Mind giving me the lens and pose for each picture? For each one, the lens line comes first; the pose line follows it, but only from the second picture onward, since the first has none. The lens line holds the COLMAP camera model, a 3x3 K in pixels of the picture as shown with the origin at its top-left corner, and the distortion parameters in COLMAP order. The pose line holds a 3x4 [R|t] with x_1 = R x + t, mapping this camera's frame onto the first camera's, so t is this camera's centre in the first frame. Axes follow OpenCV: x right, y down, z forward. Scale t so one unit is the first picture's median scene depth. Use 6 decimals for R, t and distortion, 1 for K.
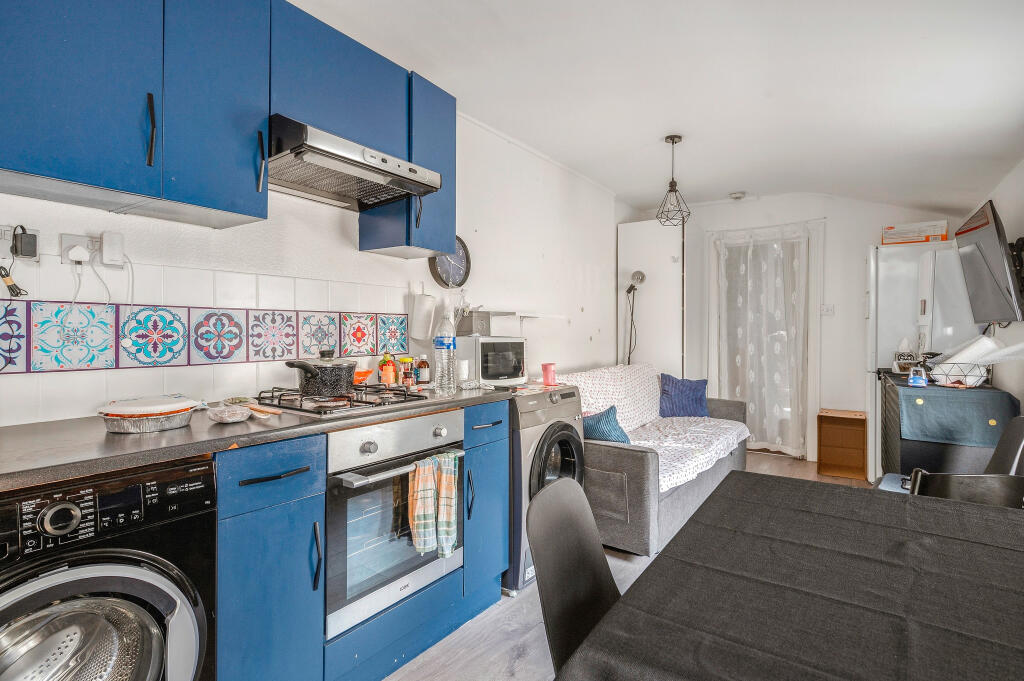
lens RADIAL K [[505.6, 0, 511.4], [0, 505.6, 360.1], [0, 0, 1]] dist [-0.001505, -0.000326]
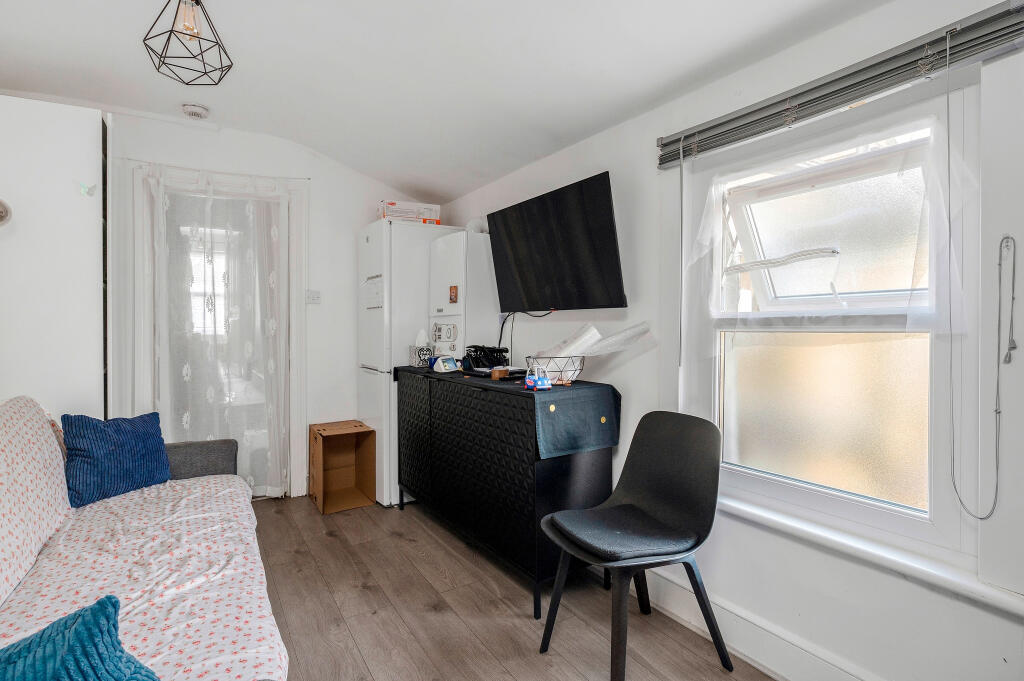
lens RADIAL K [[497.3, 0, 464.3], [0, 497.3, 318.5], [0, 0, 1]] dist [0.000572, -0.000201]
pose [[0.417989, 0.000656, 0.908452, 0.033566], [0.069578, 0.997039, -0.032733, -0.033211], [-0.905784, 0.076890, 0.416706, 0.624259]]
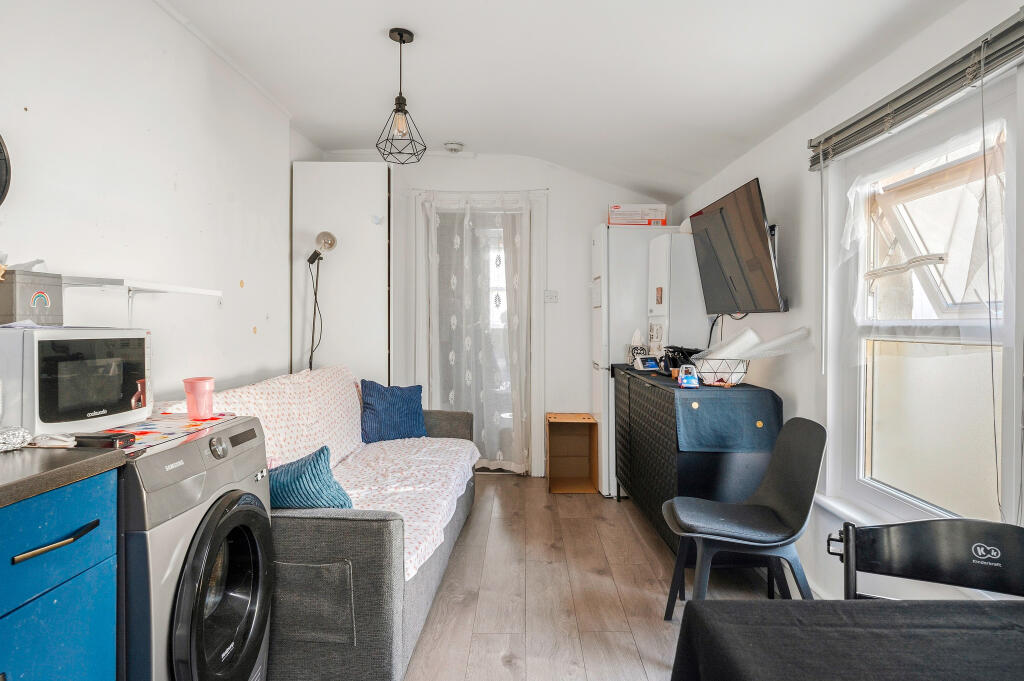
lens RADIAL K [[605.8, 0, 511.4], [0, 605.8, 324.8], [0, 0, 1]] dist [0.000686, 0.000410]
pose [[0.819458, 0.004860, 0.573119, -0.020659], [0.023358, 0.998850, -0.041868, -0.013604], [-0.572664, 0.047696, 0.818402, 0.268481]]
